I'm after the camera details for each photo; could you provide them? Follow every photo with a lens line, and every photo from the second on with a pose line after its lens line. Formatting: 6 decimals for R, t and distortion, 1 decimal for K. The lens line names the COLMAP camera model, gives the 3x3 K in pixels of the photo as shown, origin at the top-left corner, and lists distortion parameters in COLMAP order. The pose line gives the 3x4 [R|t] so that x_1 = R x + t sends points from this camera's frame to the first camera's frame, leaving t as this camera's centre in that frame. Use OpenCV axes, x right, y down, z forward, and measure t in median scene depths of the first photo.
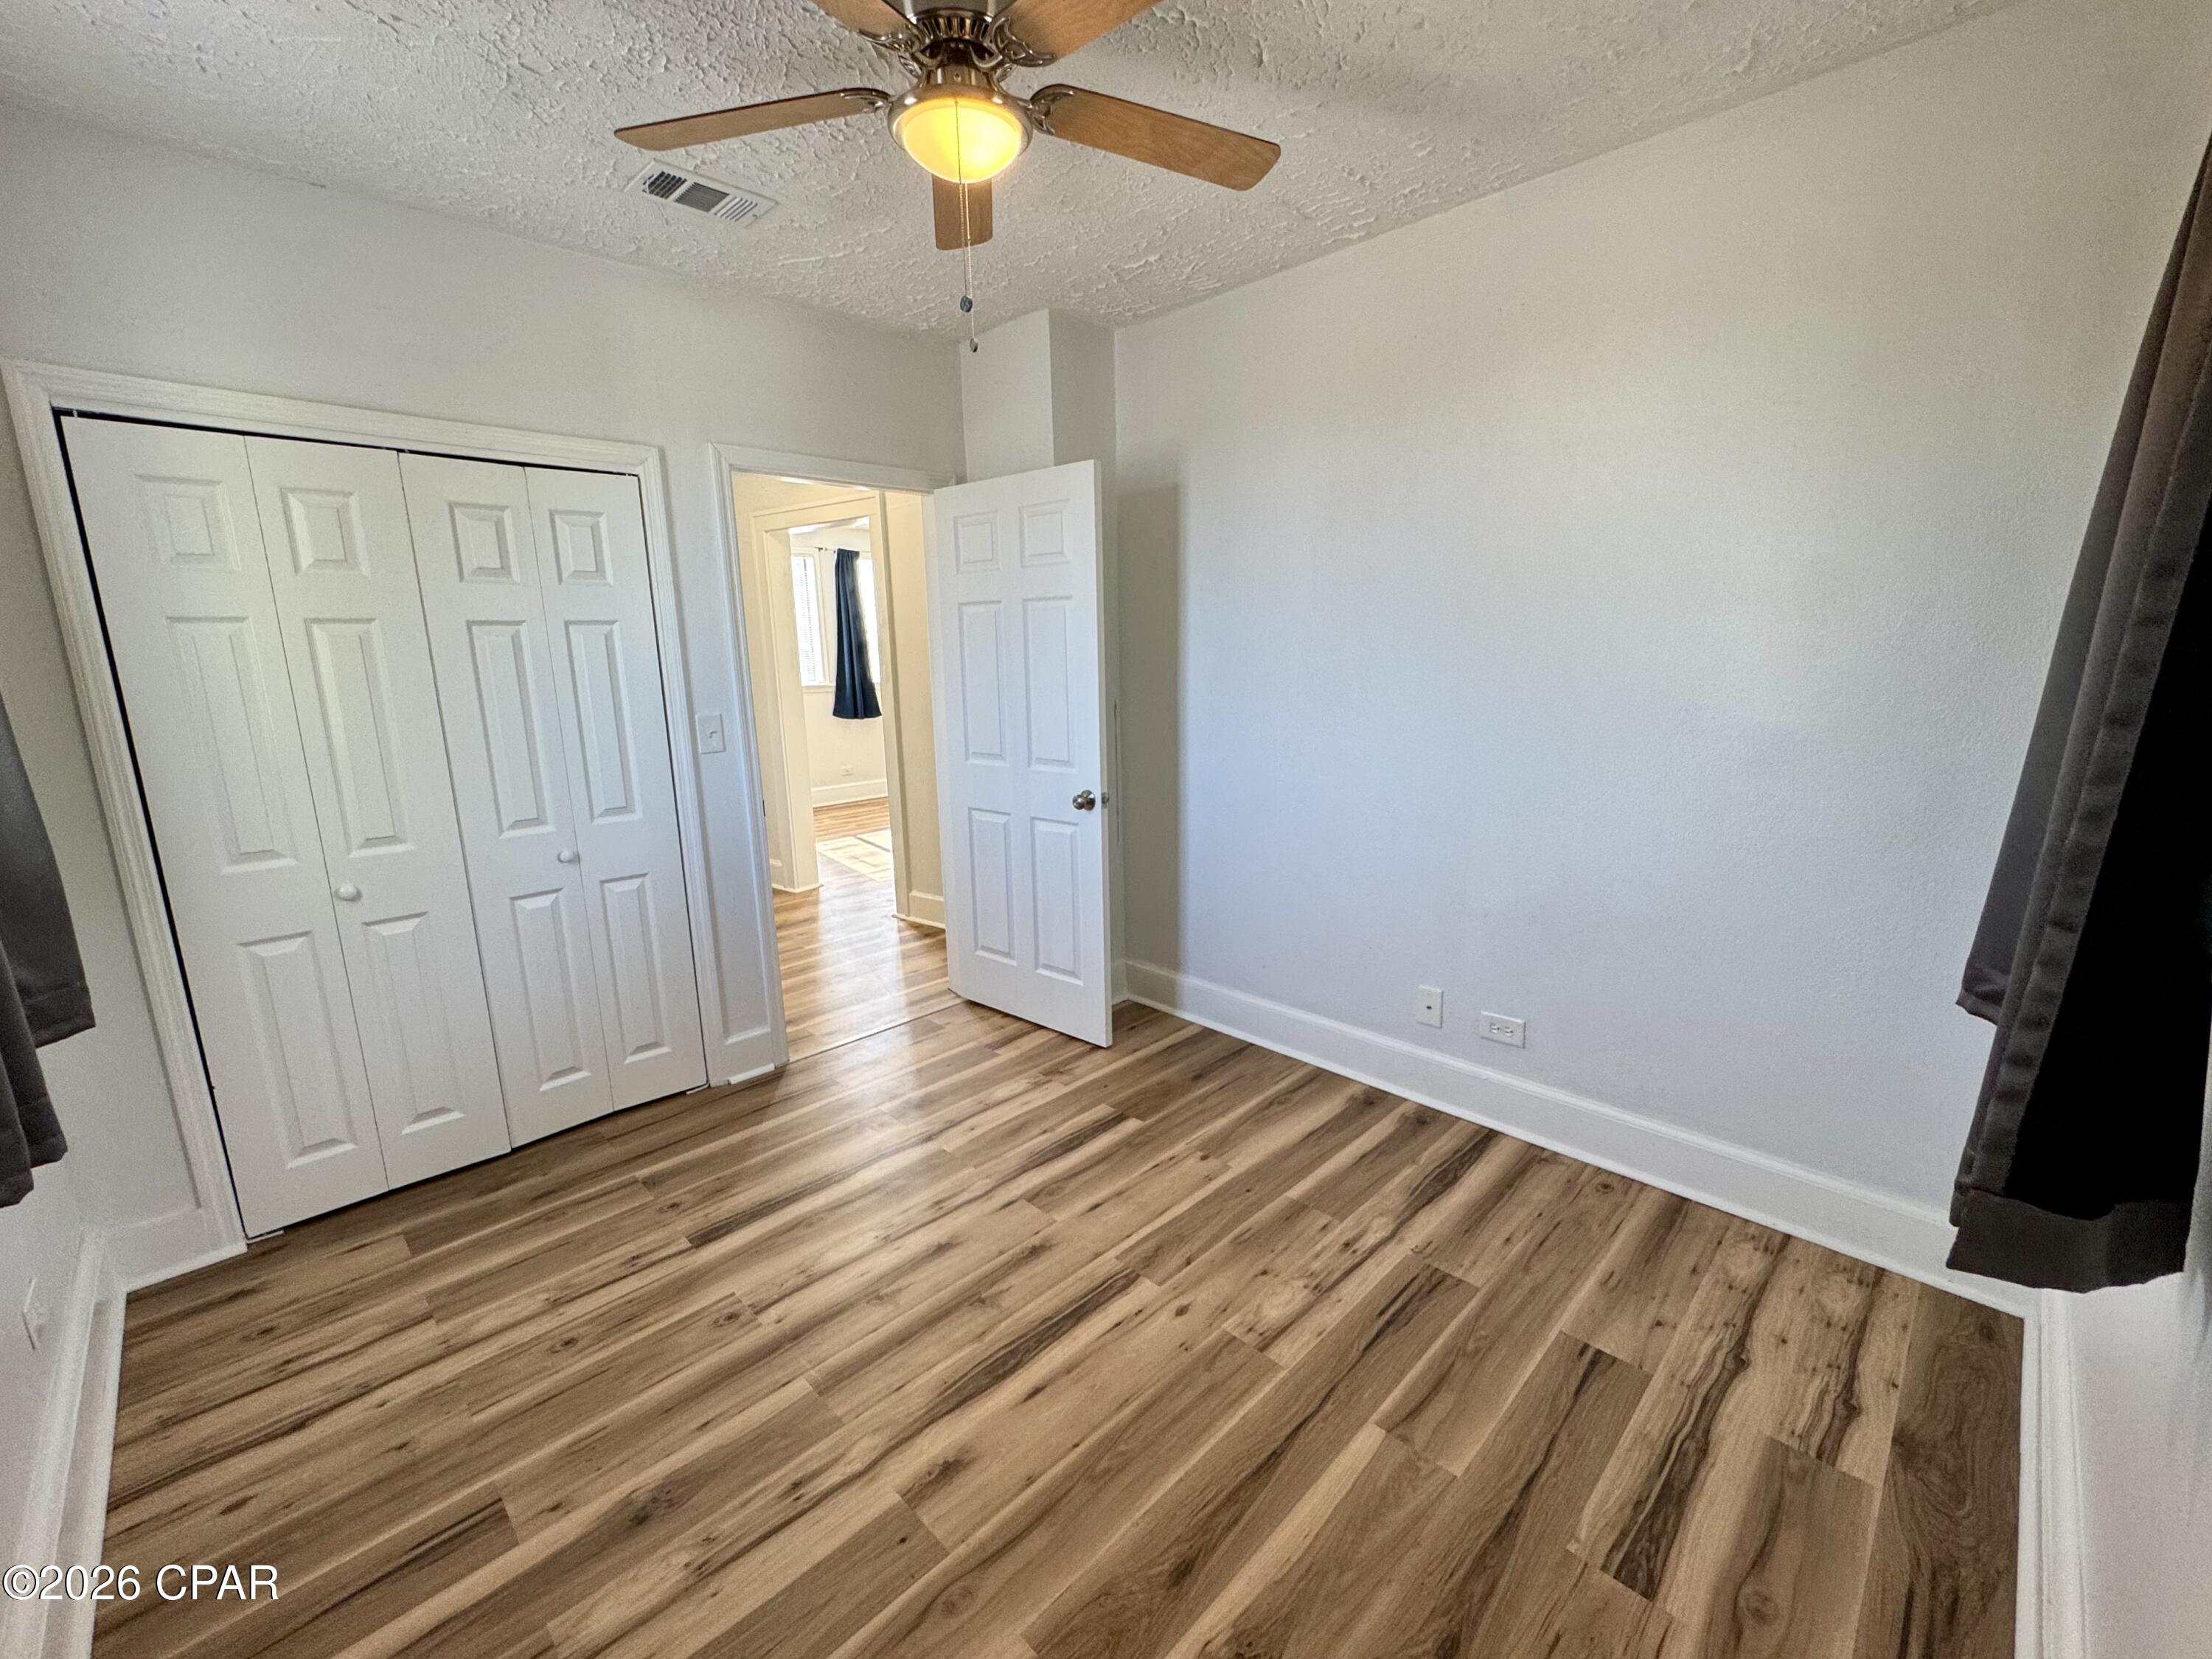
lens RADIAL K [[912.4, 0, 1112.8], [0, 912.4, 839.3], [0, 0, 1]] dist [-0.001552, -0.000390]
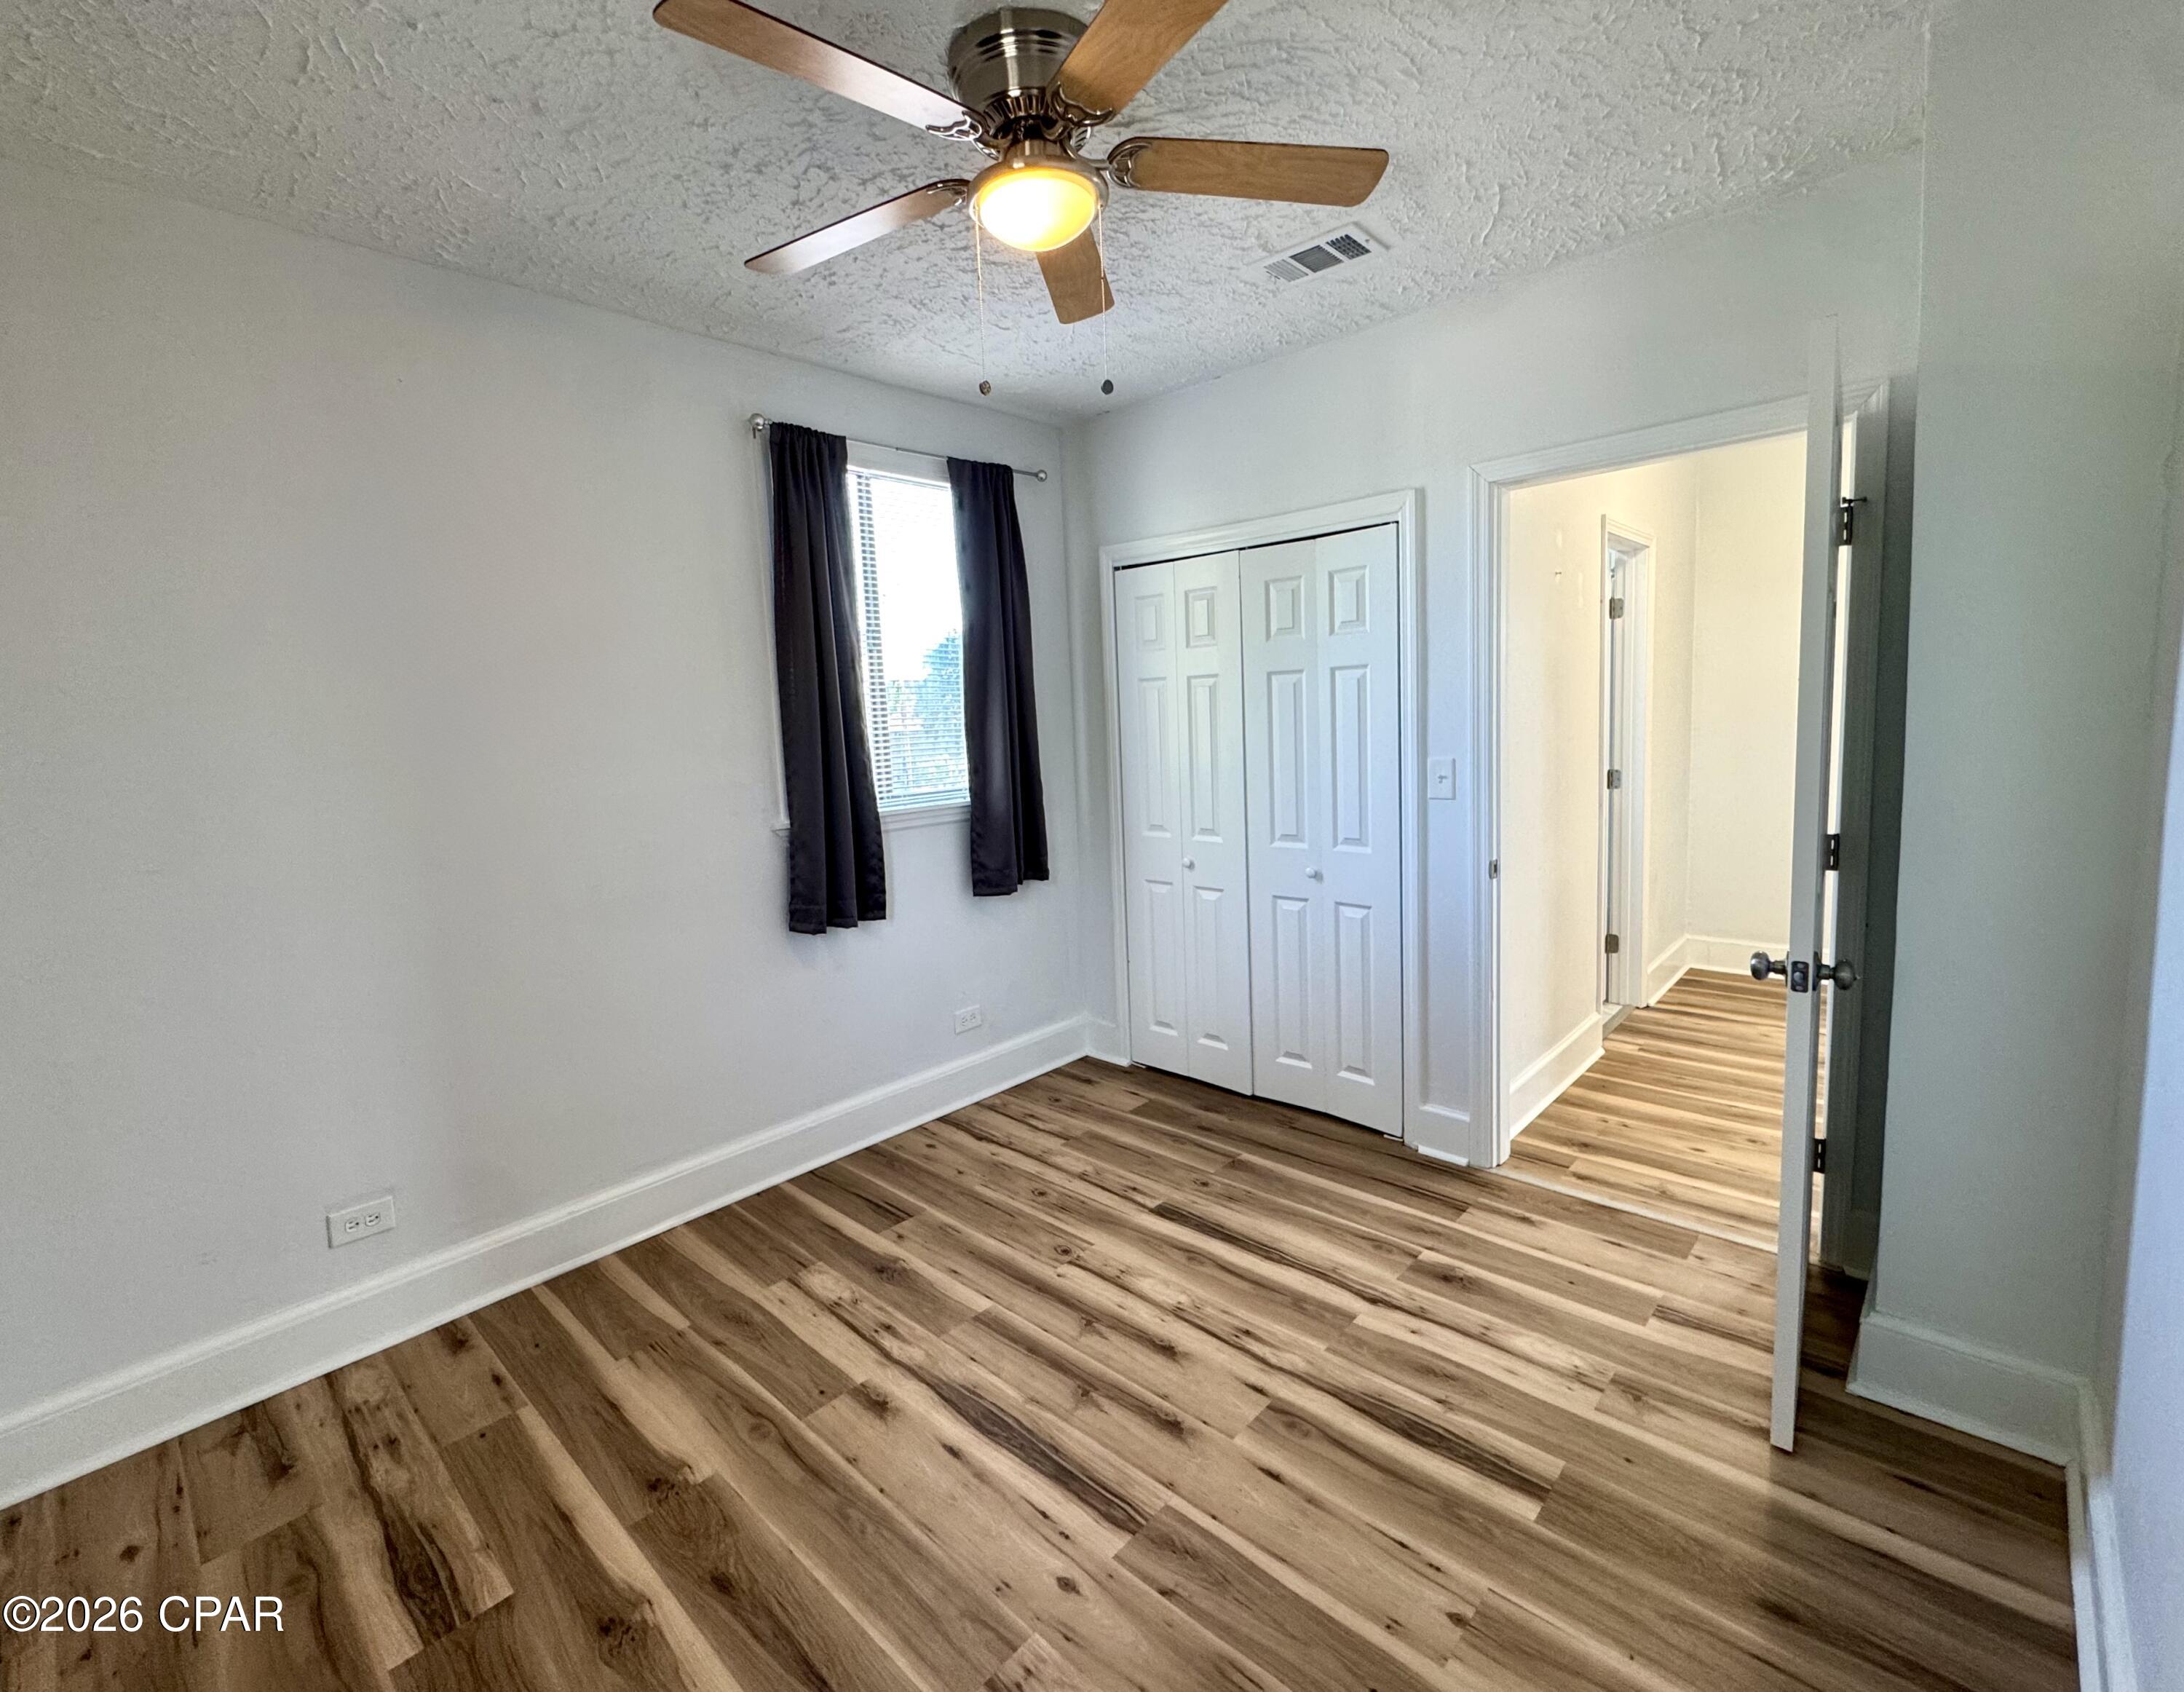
lens RADIAL K [[969.3, 0, 1089.1], [0, 969.3, 826.0], [0, 0, 1]] dist [-0.001134, 0.000330]
pose [[0.032312, 0.136034, -0.990177, 0.704216], [-0.166164, 0.977639, 0.128889, -0.178949], [0.985569, 0.160367, 0.054194, 0.789196]]
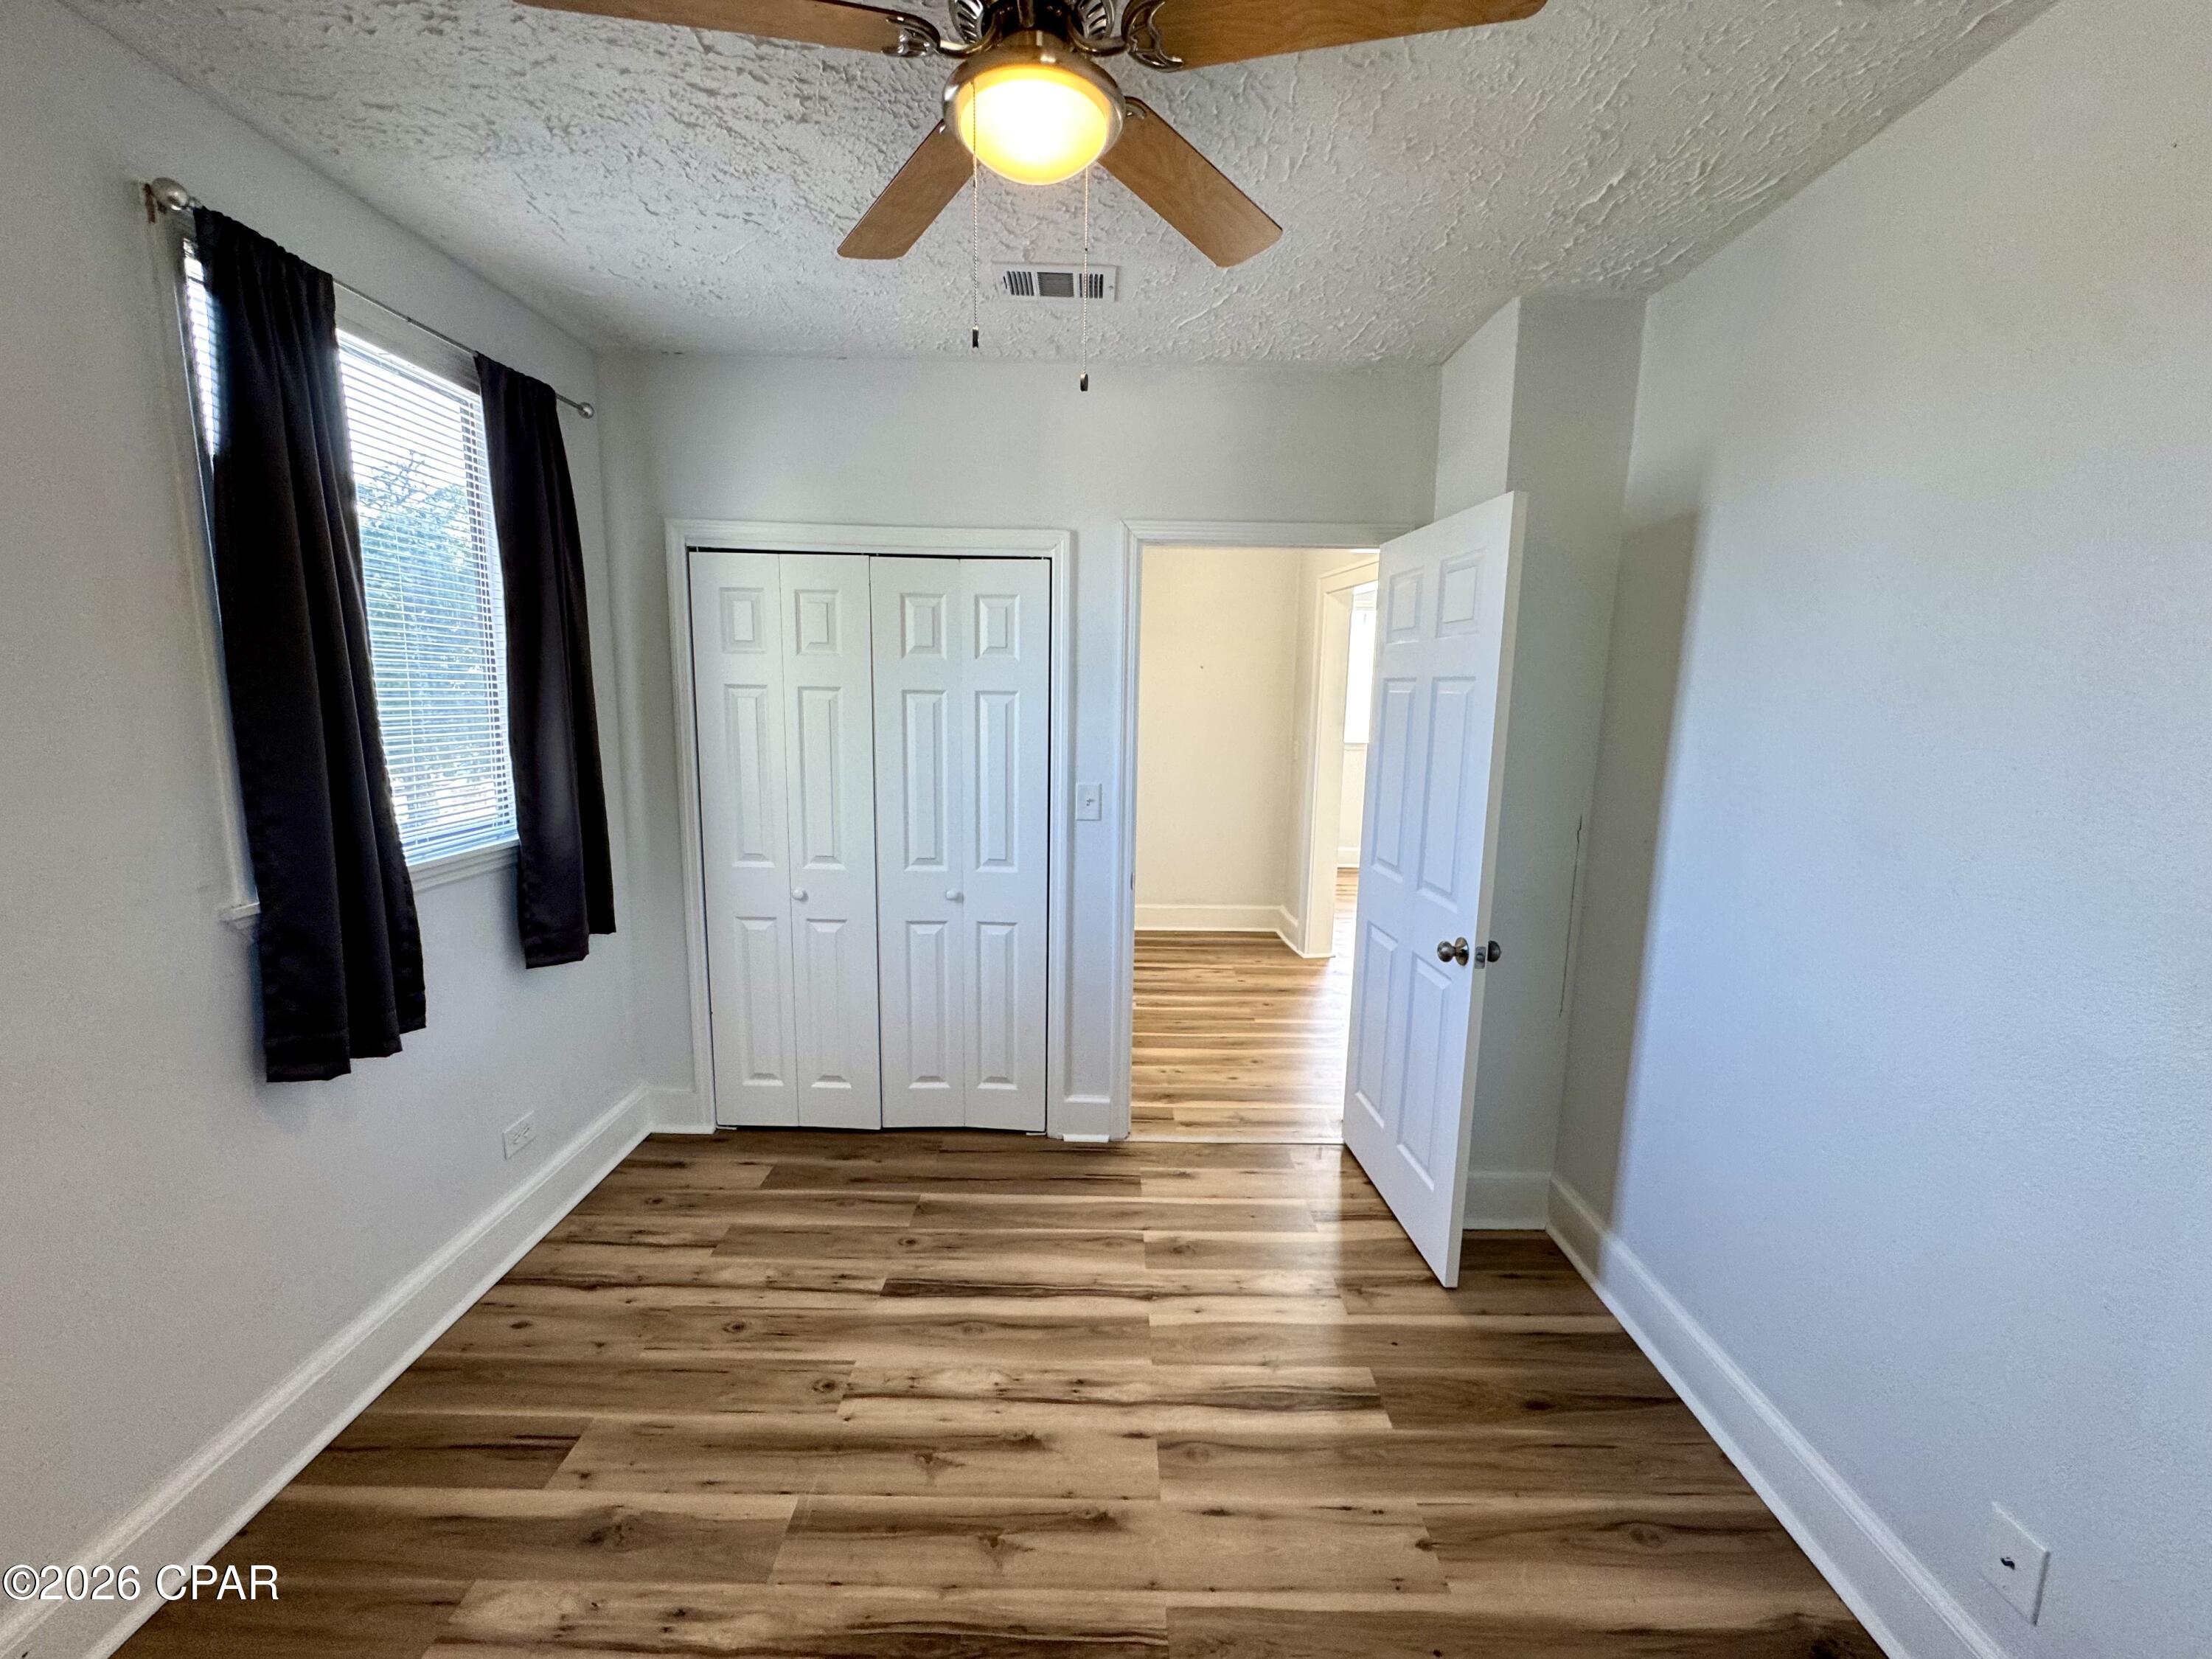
lens RADIAL K [[887.8, 0, 1107.4], [0, 887.8, 835.4], [0, 0, 1]] dist [-0.002435, 0.000027]
pose [[0.705635, 0.147068, -0.693145, 0.354573], [-0.179195, 0.983463, 0.026242, -0.142730], [0.685543, 0.105691, 0.720320, 0.397685]]
